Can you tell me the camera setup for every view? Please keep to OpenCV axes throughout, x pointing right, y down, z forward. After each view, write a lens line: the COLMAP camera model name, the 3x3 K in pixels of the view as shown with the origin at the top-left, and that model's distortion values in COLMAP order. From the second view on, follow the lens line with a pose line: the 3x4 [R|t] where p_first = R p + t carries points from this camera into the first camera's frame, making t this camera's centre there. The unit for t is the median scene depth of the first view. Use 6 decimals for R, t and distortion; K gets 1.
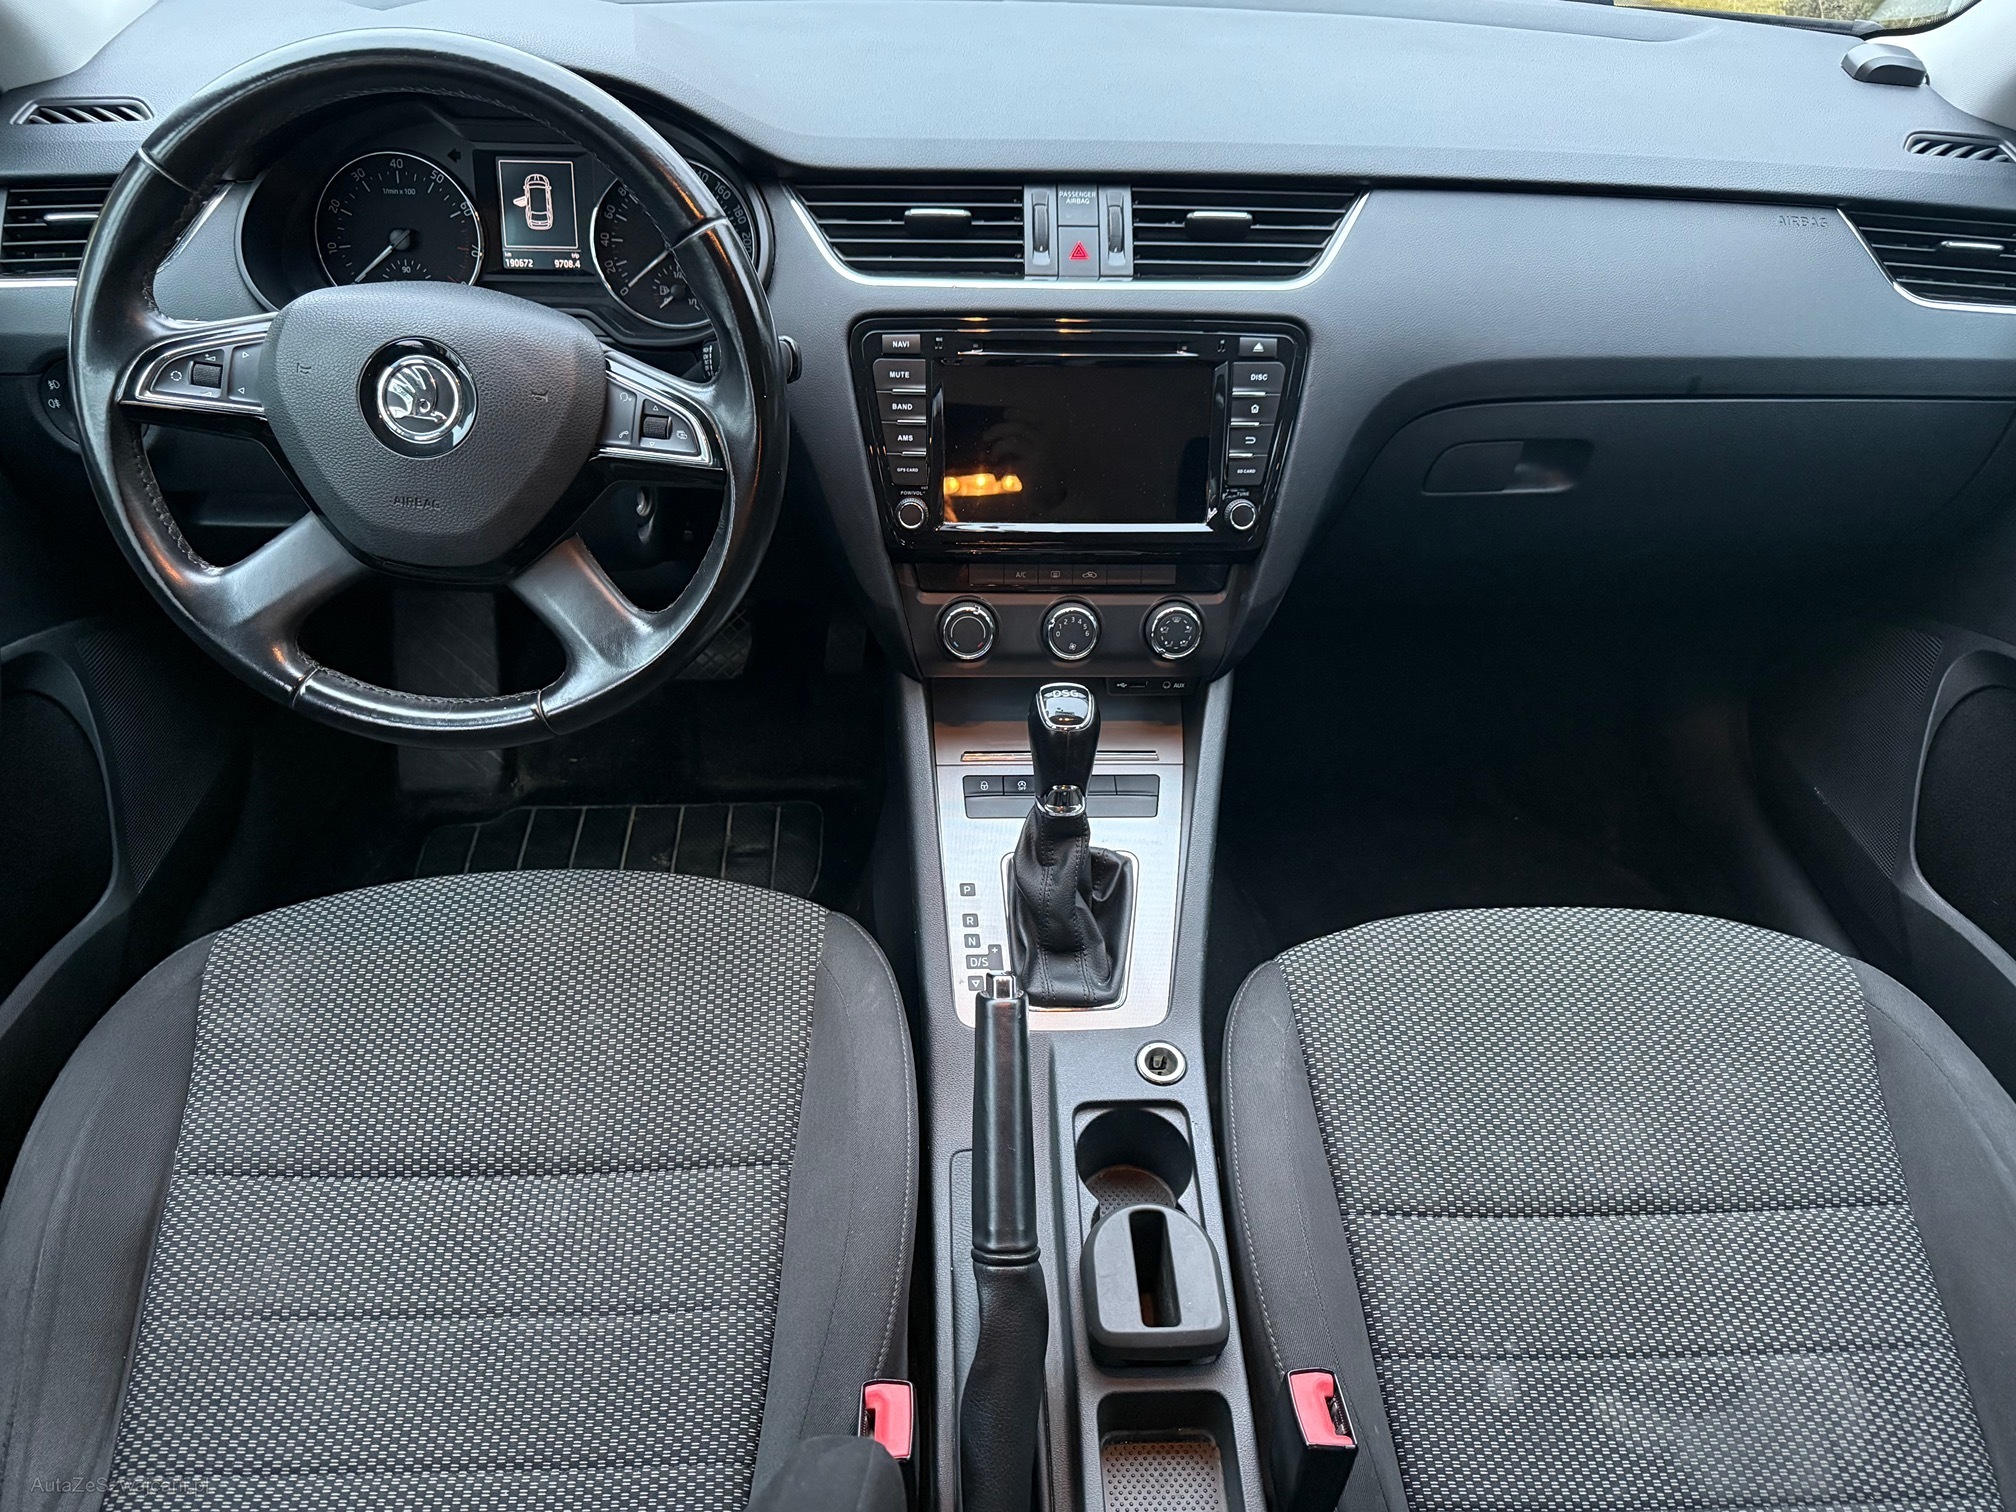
lens RADIAL K [[1461.7, 0, 1008.0], [0, 1461.7, 756.0], [0, 0, 1]] dist [-0.003122, -0.001313]
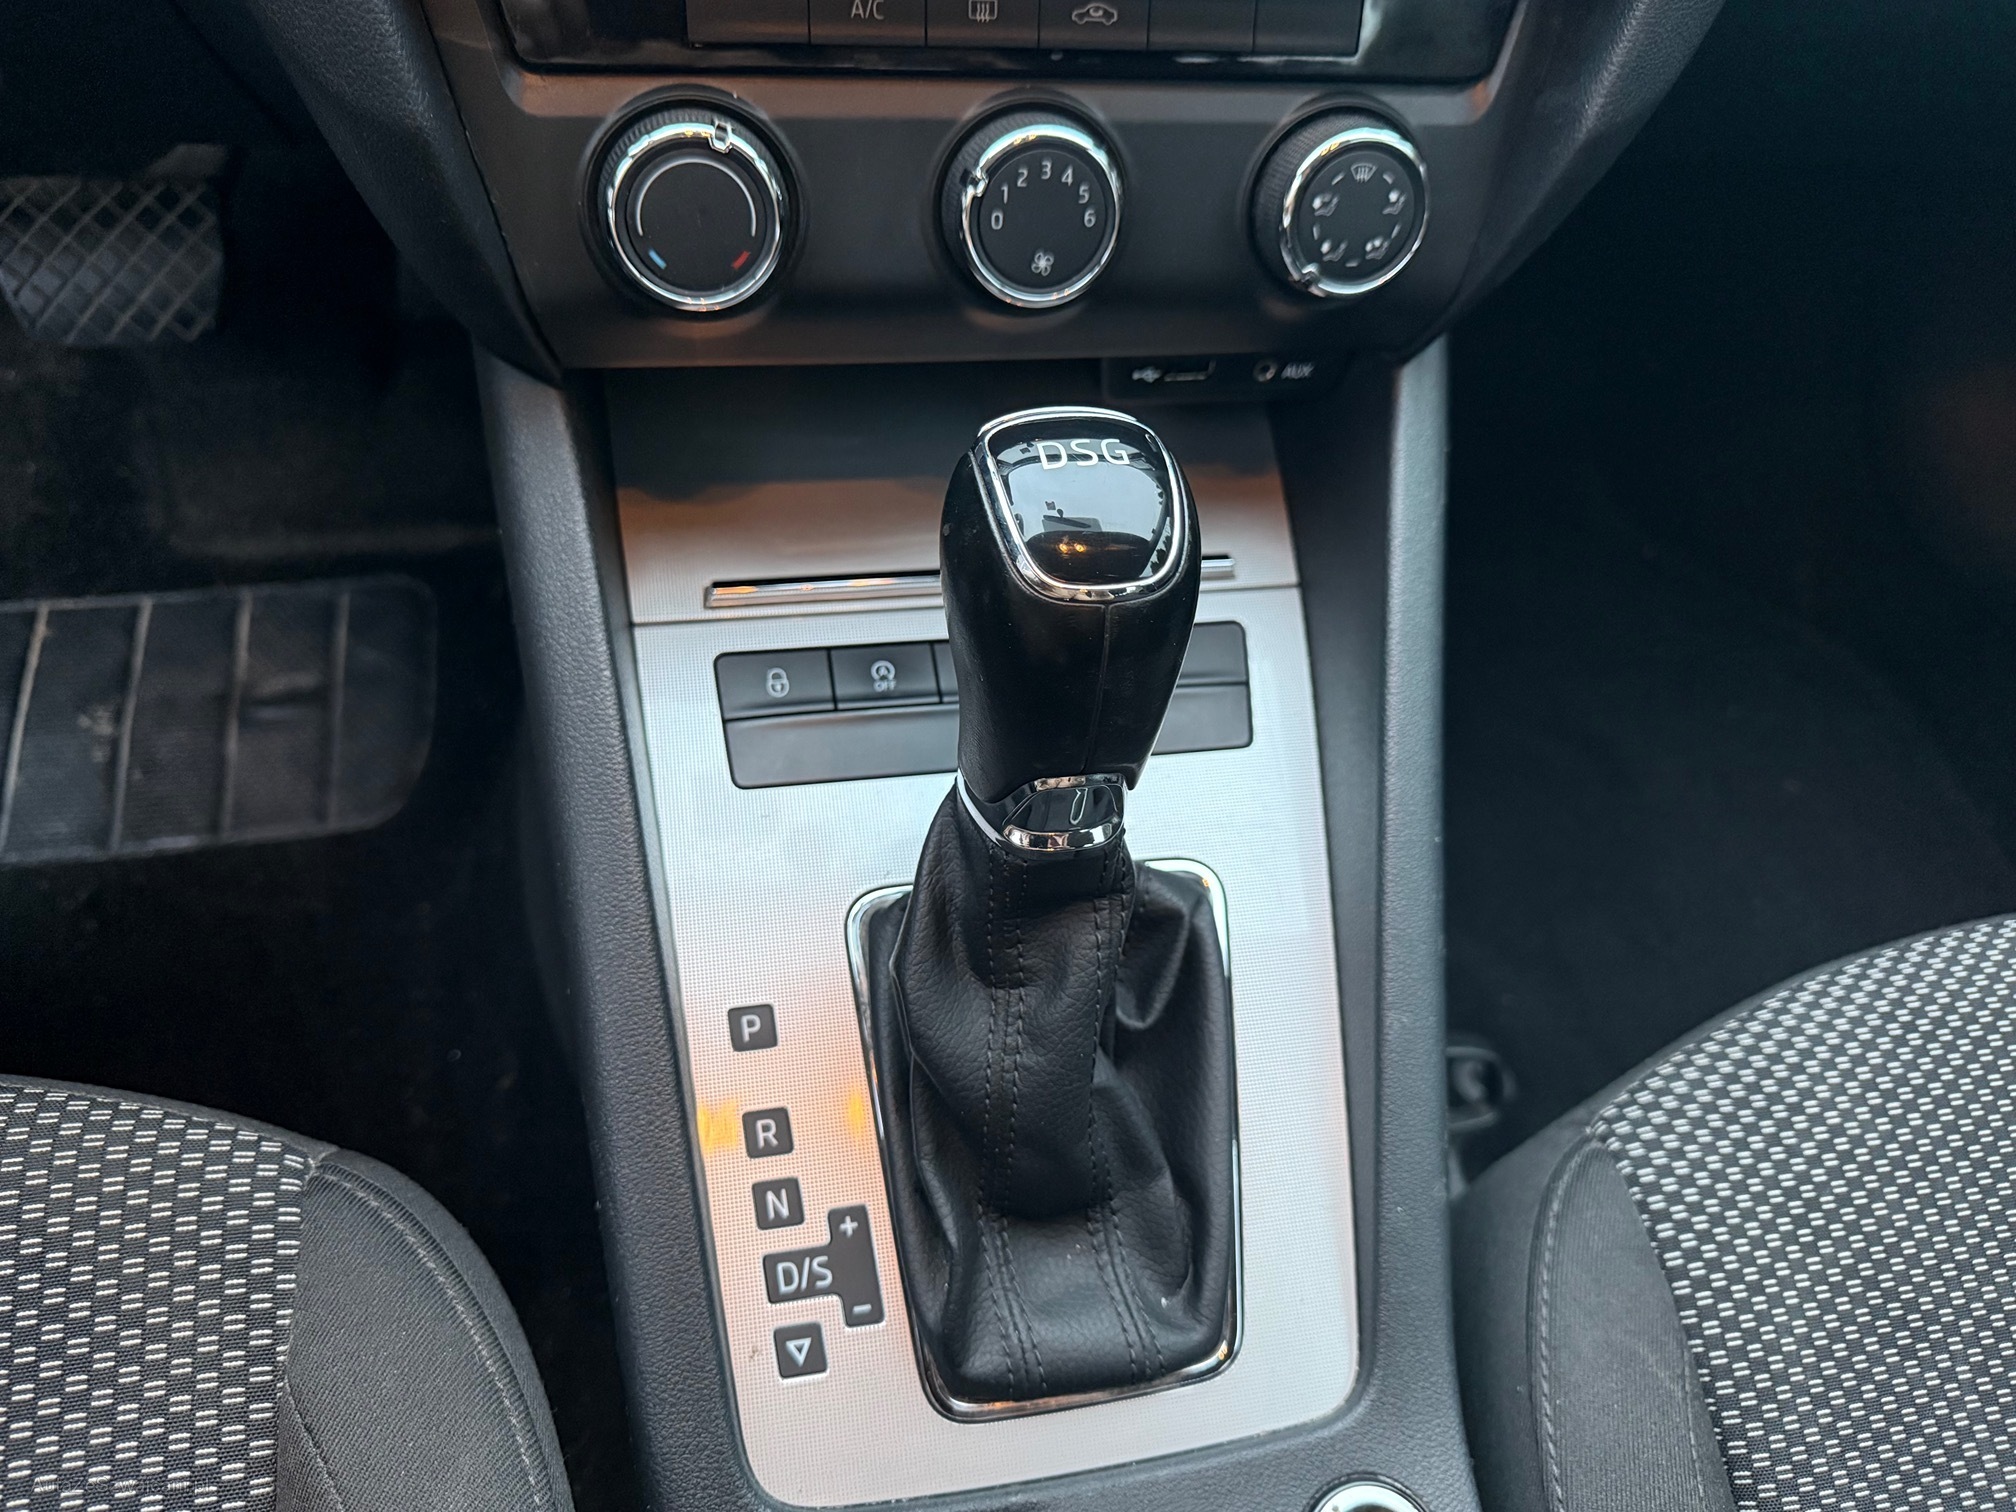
lens RADIAL K [[1548.7, 0, 1056.0], [0, 1548.7, 789.2], [0, 0, 1]] dist [0.063512, -0.221535]
pose [[0.983205, -0.061967, 0.171663, -0.016703], [0.016028, 0.966276, 0.257011, -0.051535], [-0.181800, -0.249943, 0.951040, 0.656884]]
